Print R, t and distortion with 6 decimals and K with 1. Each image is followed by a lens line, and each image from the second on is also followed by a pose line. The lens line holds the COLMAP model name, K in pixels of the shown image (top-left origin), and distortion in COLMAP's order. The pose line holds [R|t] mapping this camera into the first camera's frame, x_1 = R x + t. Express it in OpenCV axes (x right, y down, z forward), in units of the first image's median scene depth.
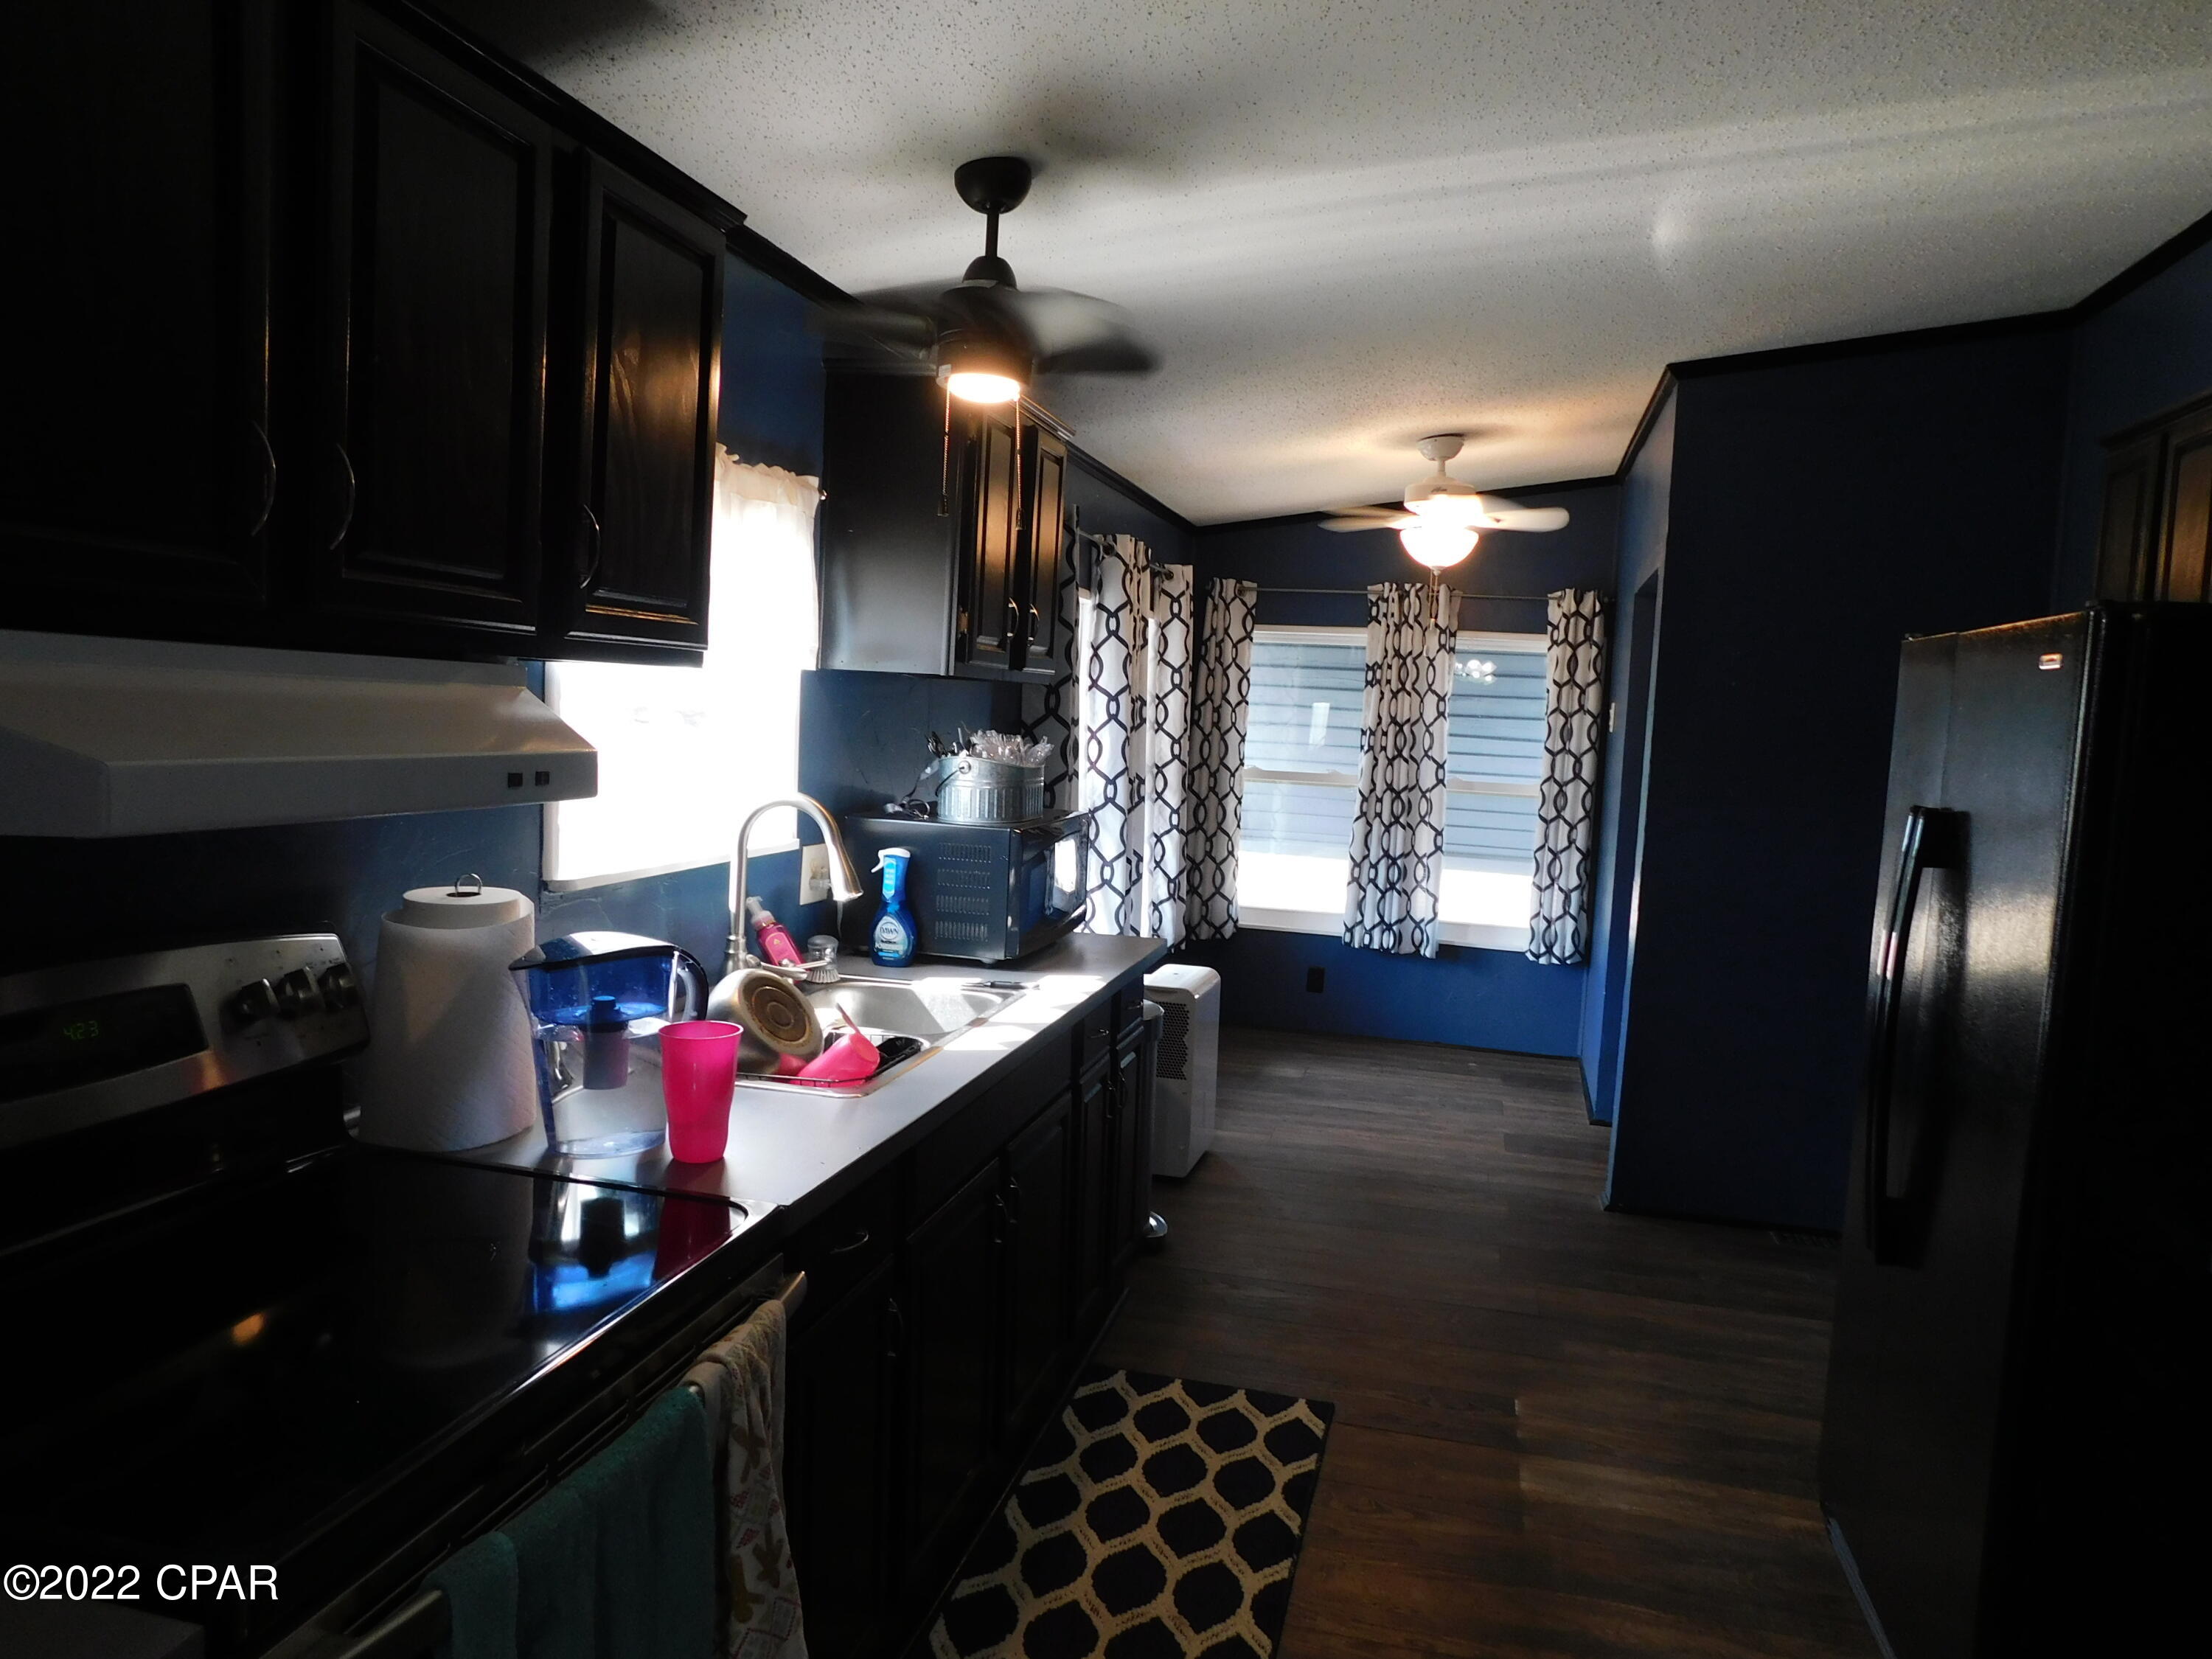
lens RADIAL K [[1470.5, 0, 1102.6], [0, 1470.5, 831.0], [0, 0, 1]] dist [-0.055958, 0.042689]
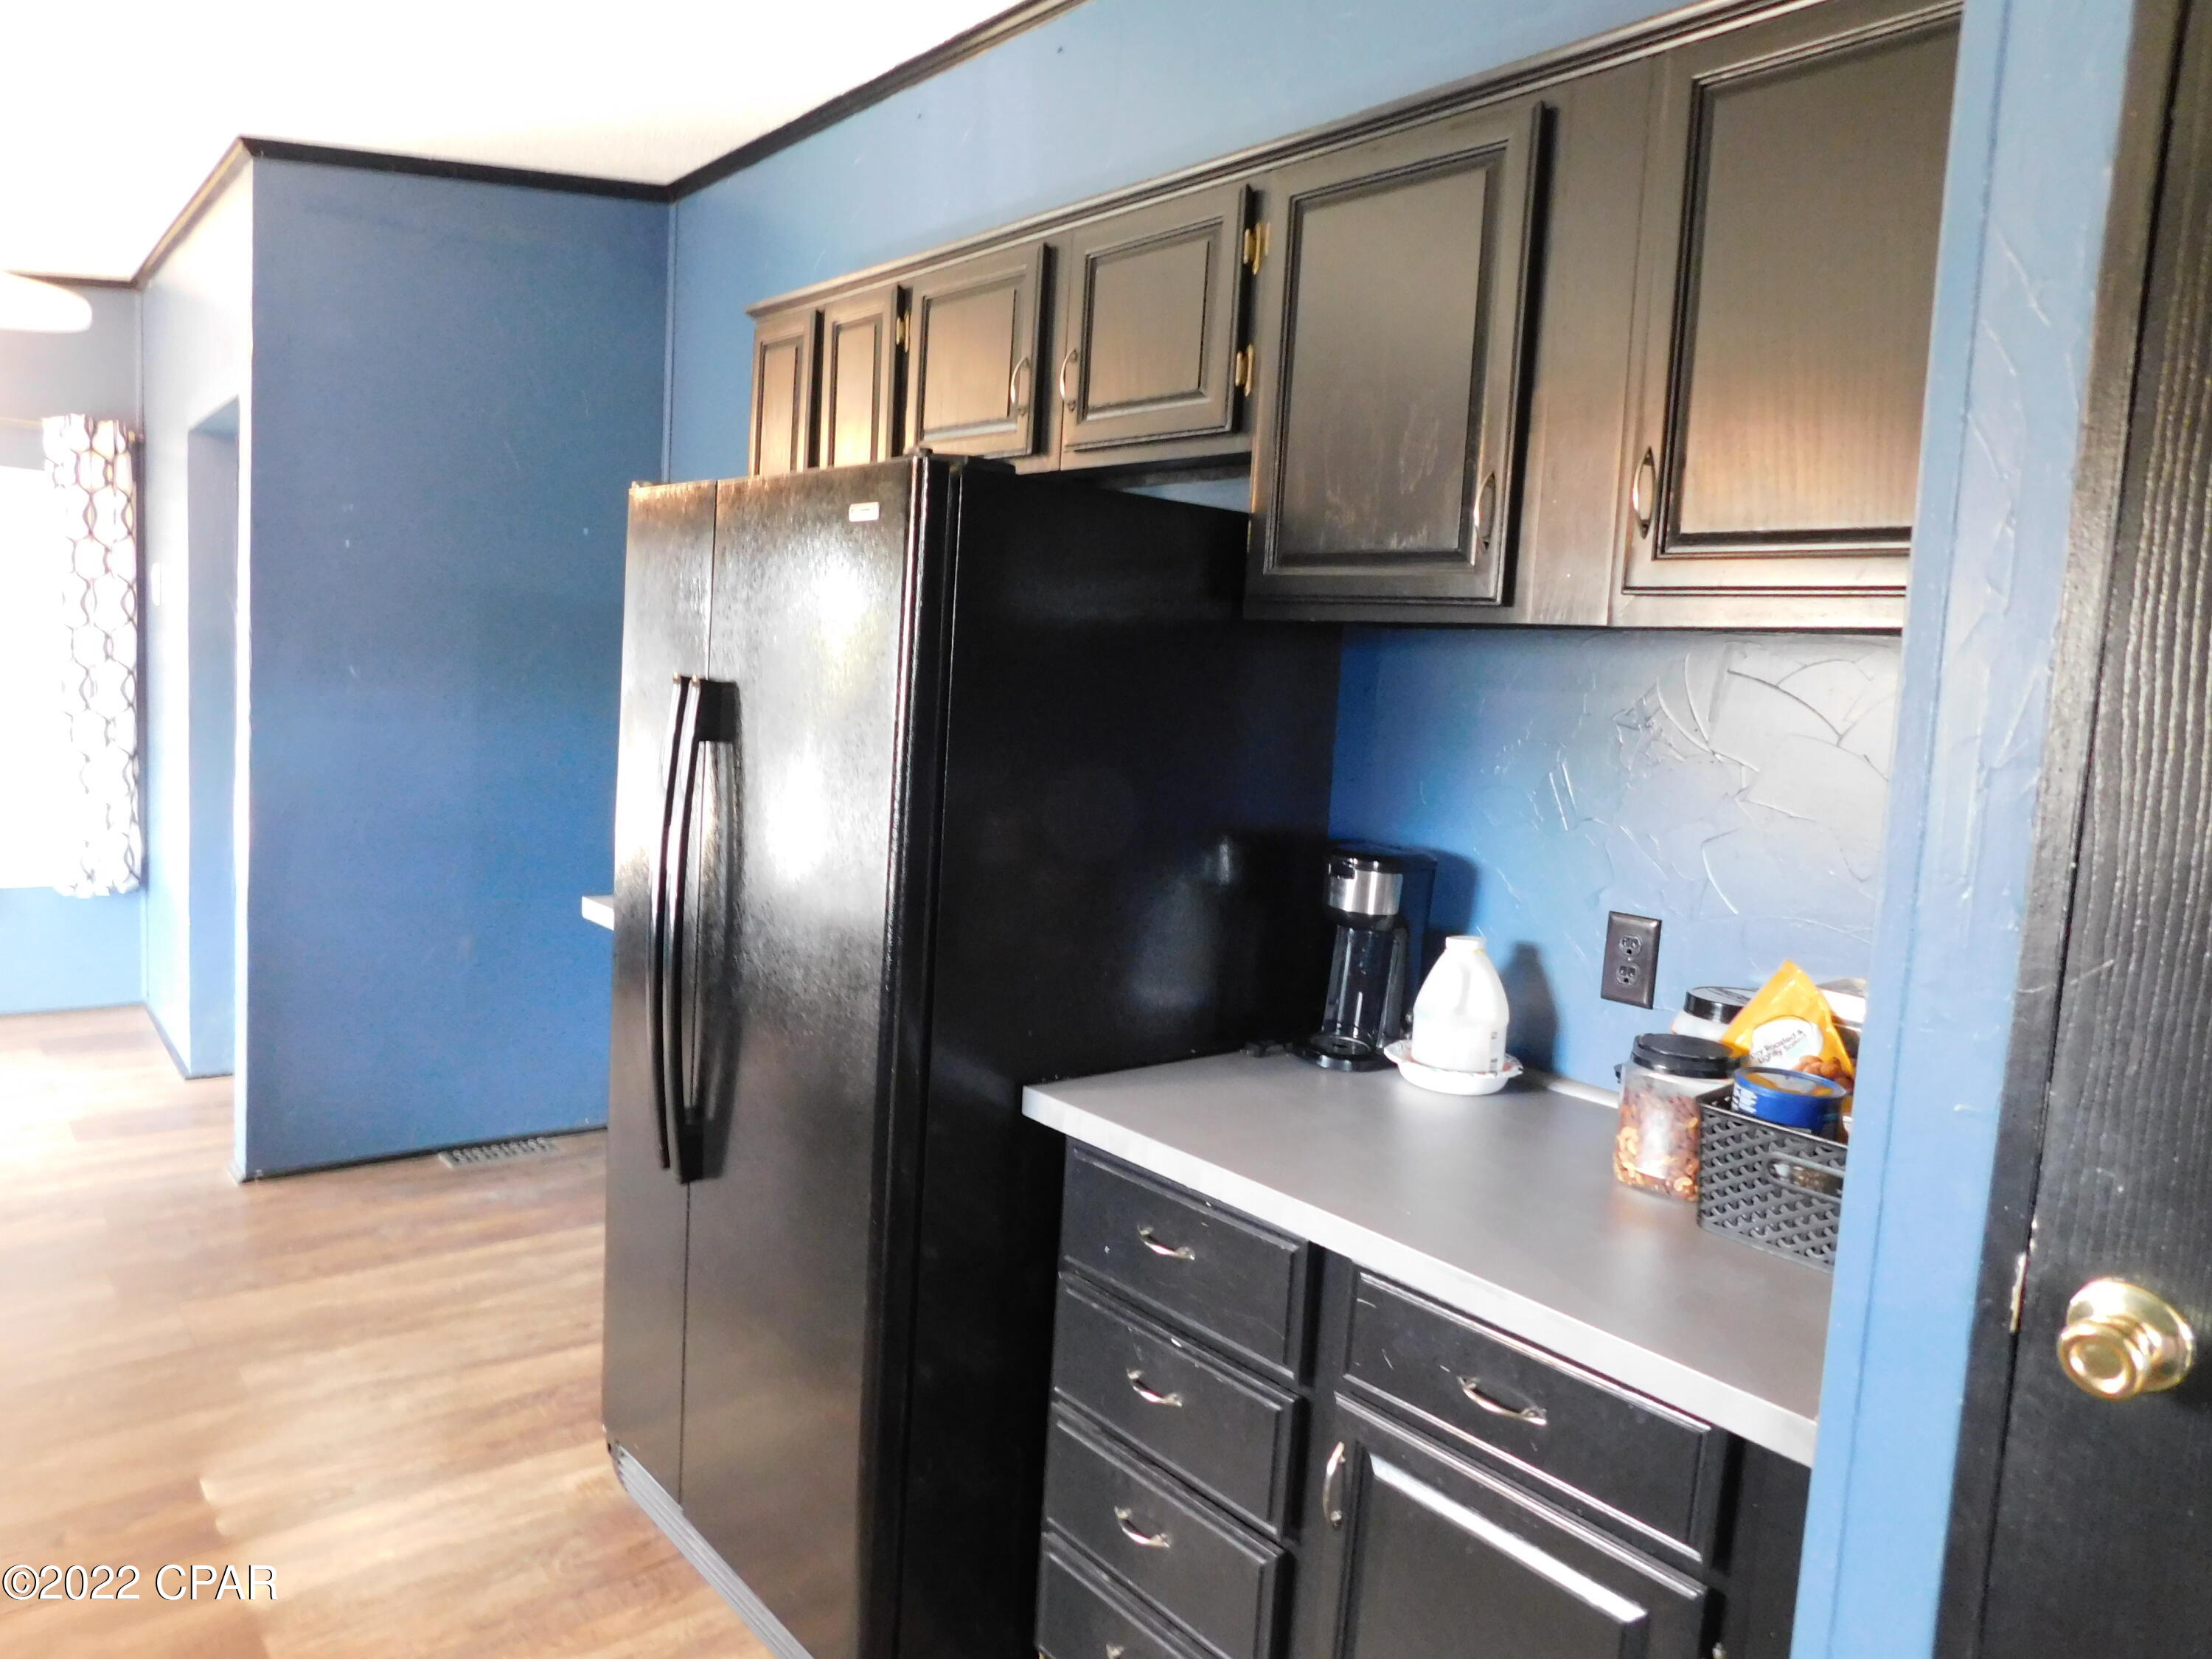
lens RADIAL K [[1470.5, 0, 1122.6], [0, 1470.5, 814.2], [0, 0, 1]] dist [-0.055958, 0.042689]
pose [[0.571034, -0.090865, 0.815882, -0.026177], [0.035899, 0.995669, 0.085763, 0.002059], [-0.820141, -0.019684, 0.571823, 0.217896]]
